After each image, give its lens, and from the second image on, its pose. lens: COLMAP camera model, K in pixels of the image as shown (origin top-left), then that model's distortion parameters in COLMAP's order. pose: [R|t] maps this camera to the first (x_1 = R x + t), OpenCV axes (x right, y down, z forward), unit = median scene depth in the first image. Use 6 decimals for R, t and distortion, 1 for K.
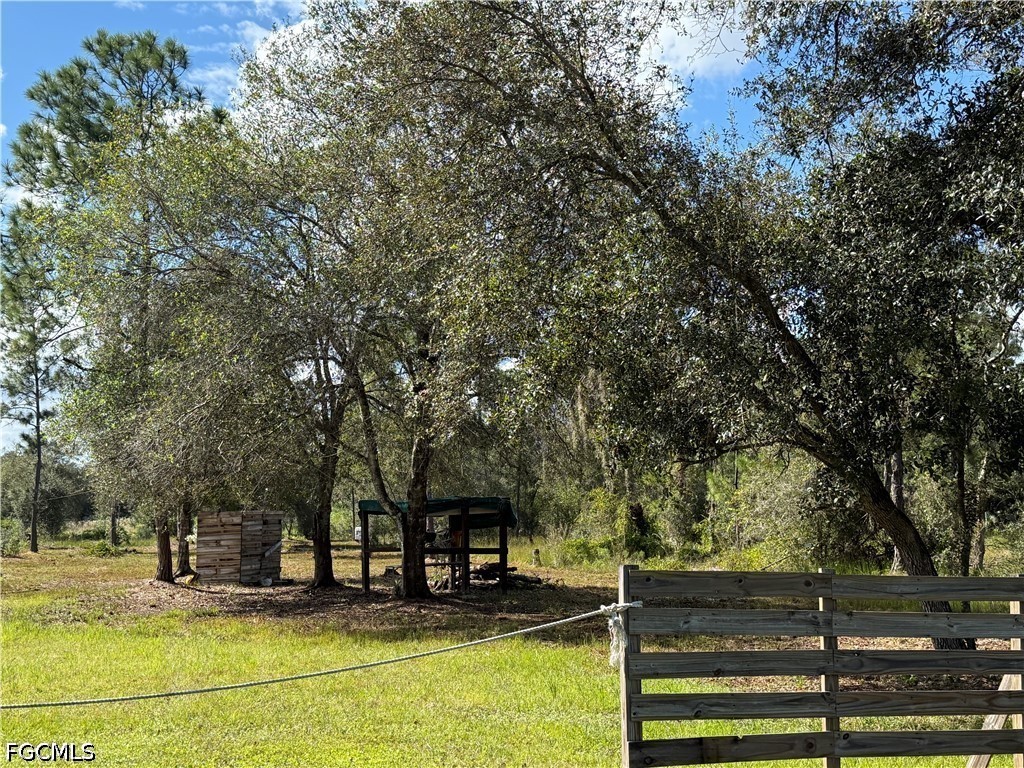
lens RADIAL K [[1279.5, 0, 514.8], [0, 1279.5, 385.9], [0, 0, 1]] dist [0.099303, 0.000000]
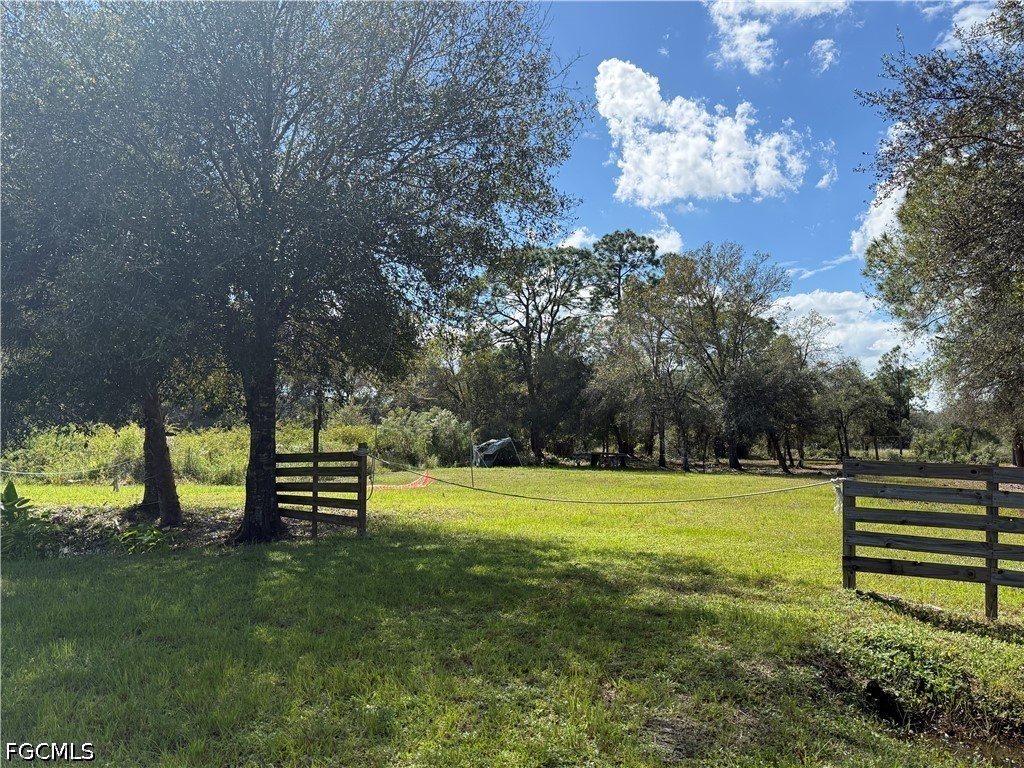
lens RADIAL K [[835.7, 0, 513.0], [0, 835.7, 389.8], [0, 0, 1]] dist [0.061795, -0.097236]
pose [[0.585827, -0.038617, -0.809516, 0.740013], [0.070083, 0.997536, 0.003132, 0.014666], [0.807400, -0.058568, 0.587090, -0.027487]]
